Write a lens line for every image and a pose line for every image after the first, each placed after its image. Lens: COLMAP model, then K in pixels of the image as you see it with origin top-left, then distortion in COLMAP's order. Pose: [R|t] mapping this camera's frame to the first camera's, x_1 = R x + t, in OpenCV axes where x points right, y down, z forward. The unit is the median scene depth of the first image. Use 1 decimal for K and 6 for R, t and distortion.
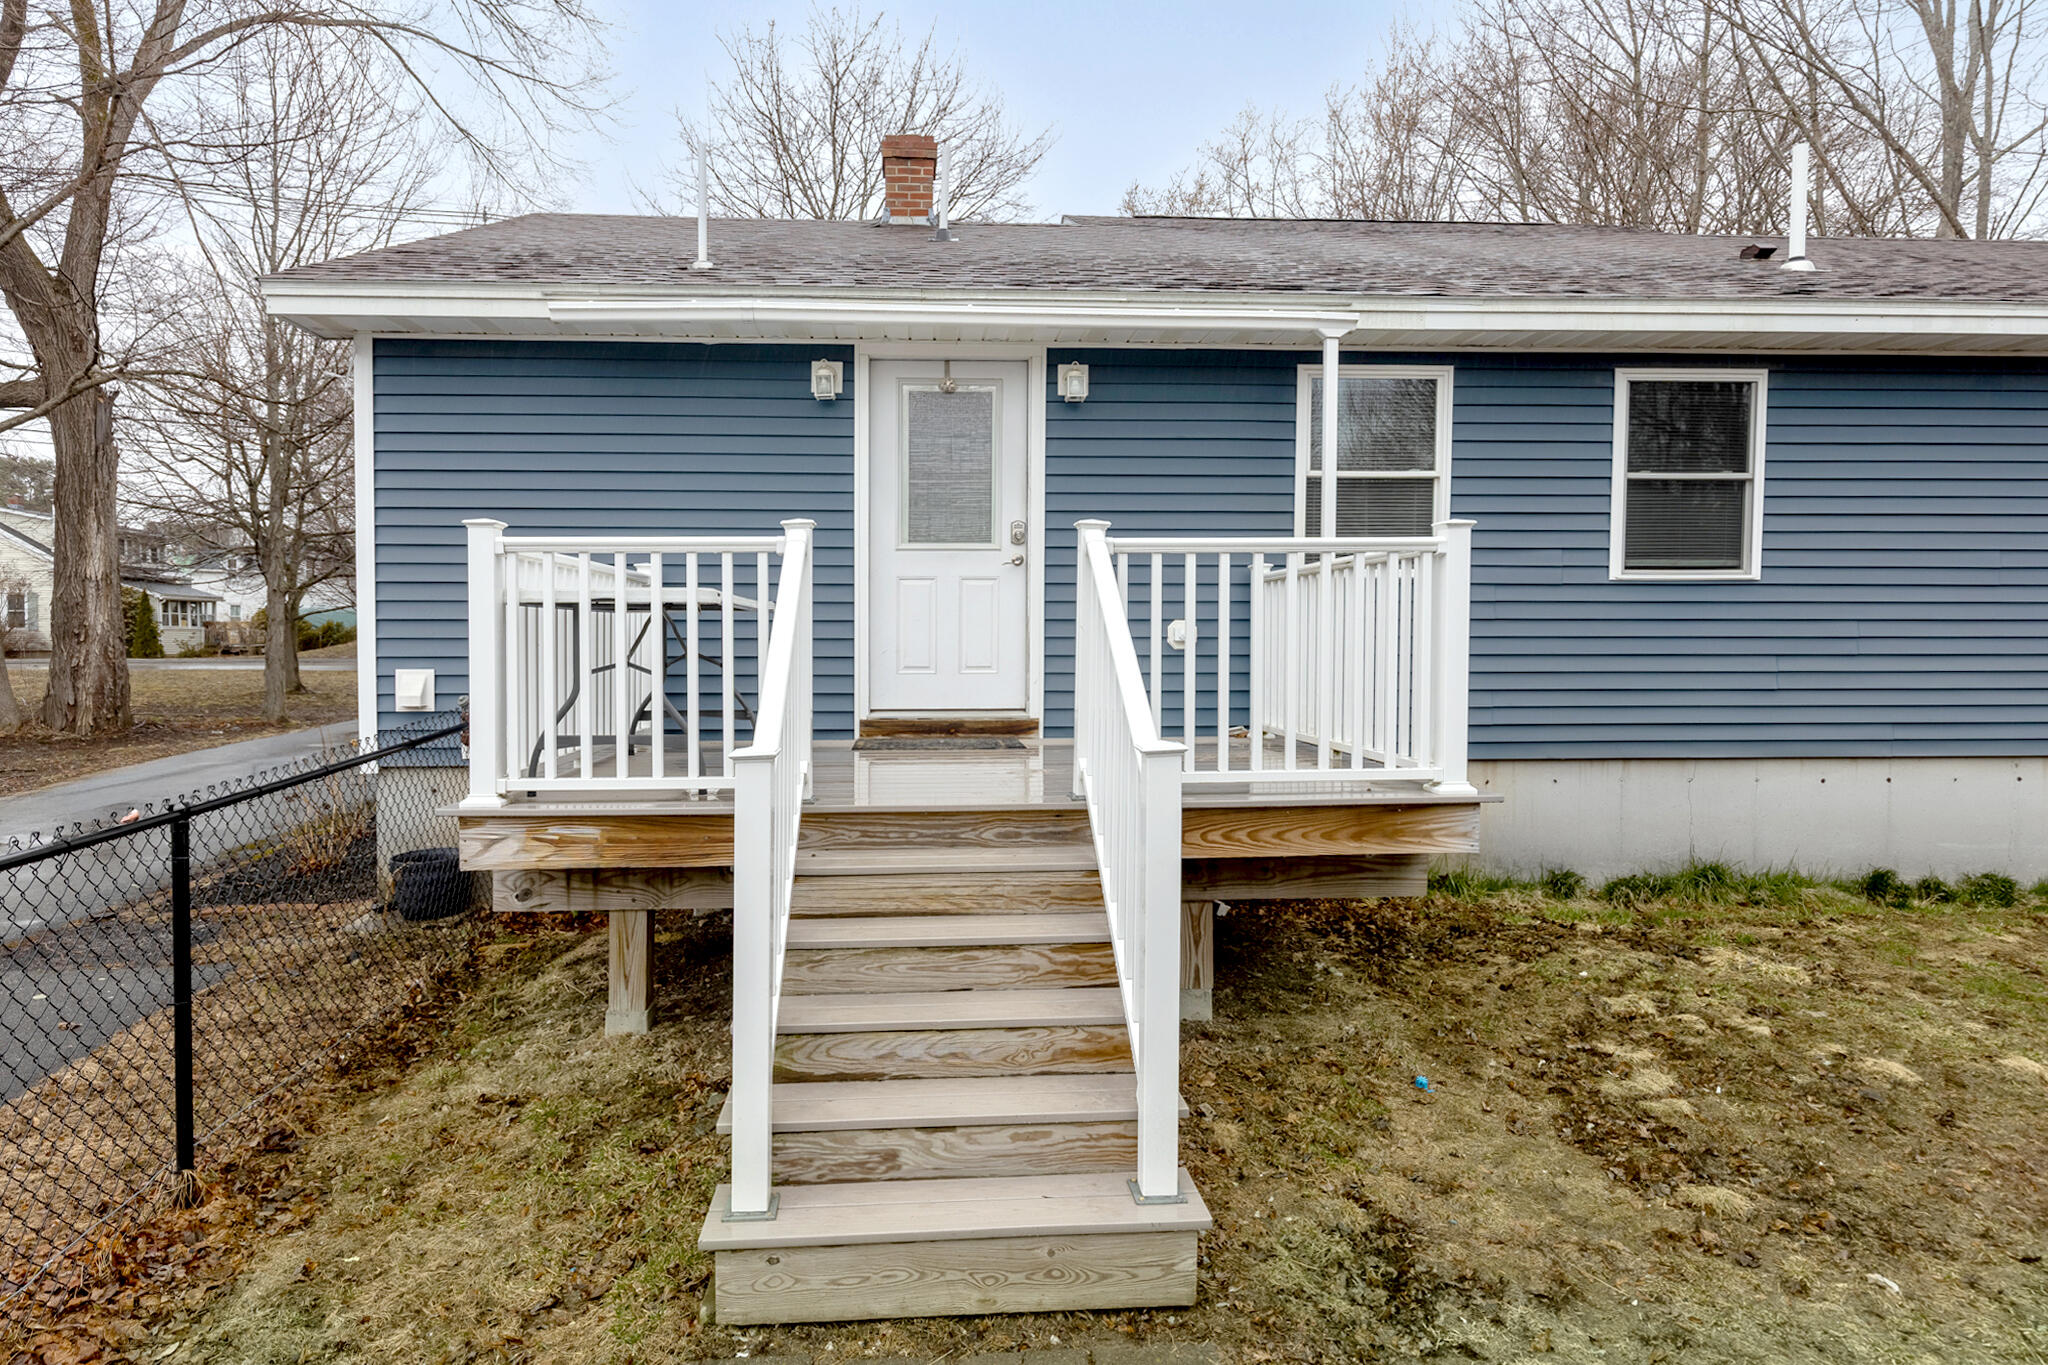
lens RADIAL K [[1175.3, 0, 1030.5], [0, 1175.3, 699.7], [0, 0, 1]] dist [0.019064, -0.001575]
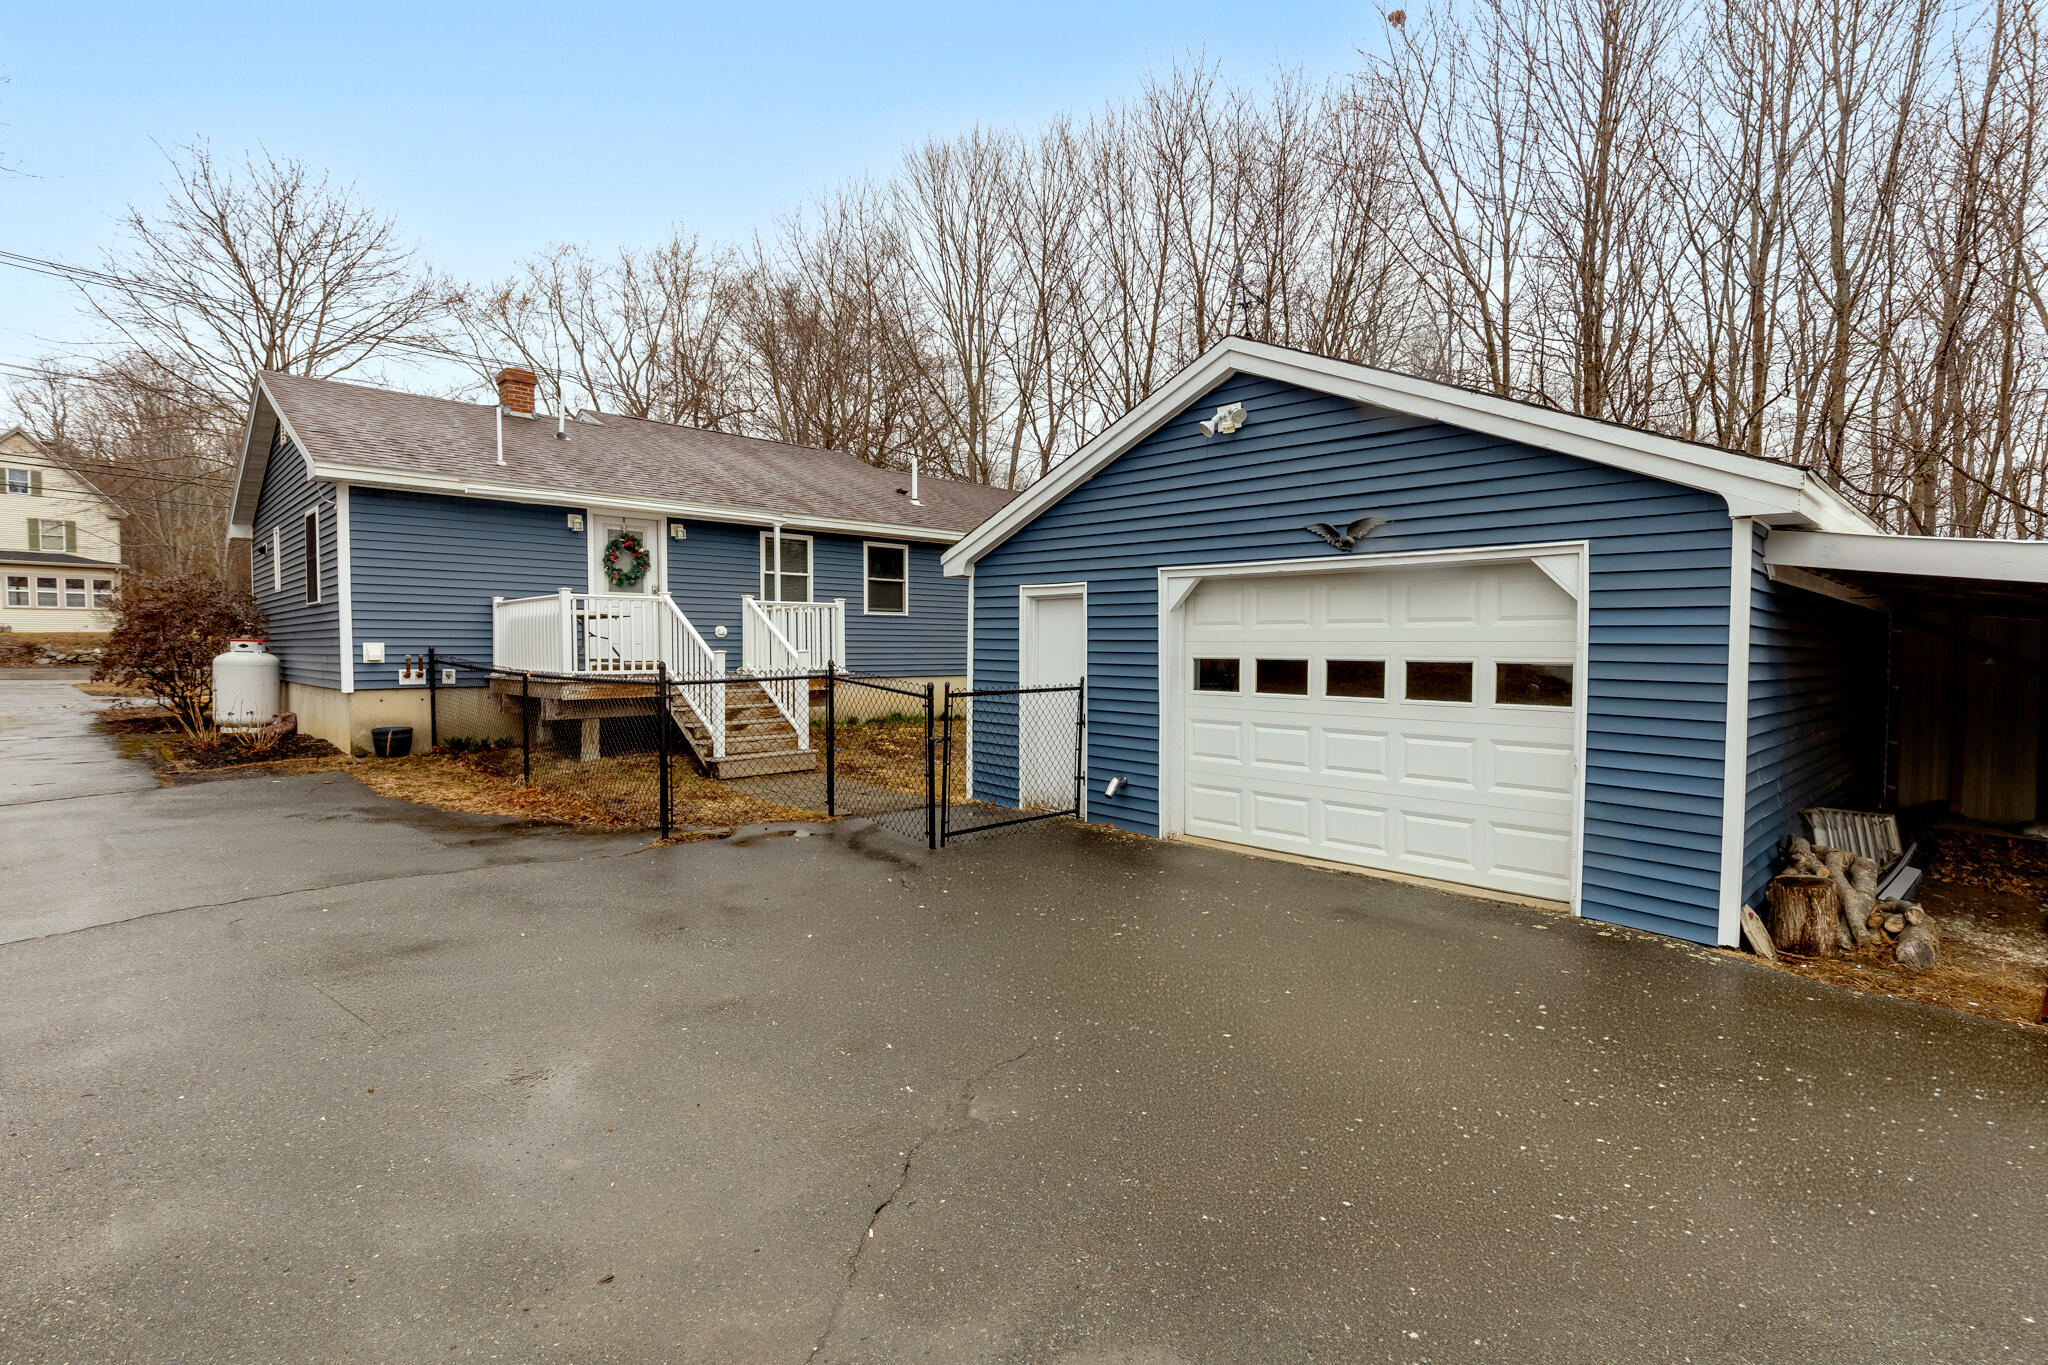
lens RADIAL K [[968.5, 0, 1035.5], [0, 968.5, 677.1], [0, 0, 1]] dist [0.005804, -0.000630]
pose [[0.768192, -0.012406, 0.640099, -0.704254], [0.027071, 0.999547, -0.013116, 0.091581], [-0.639647, 0.027404, 0.768180, -1.077956]]
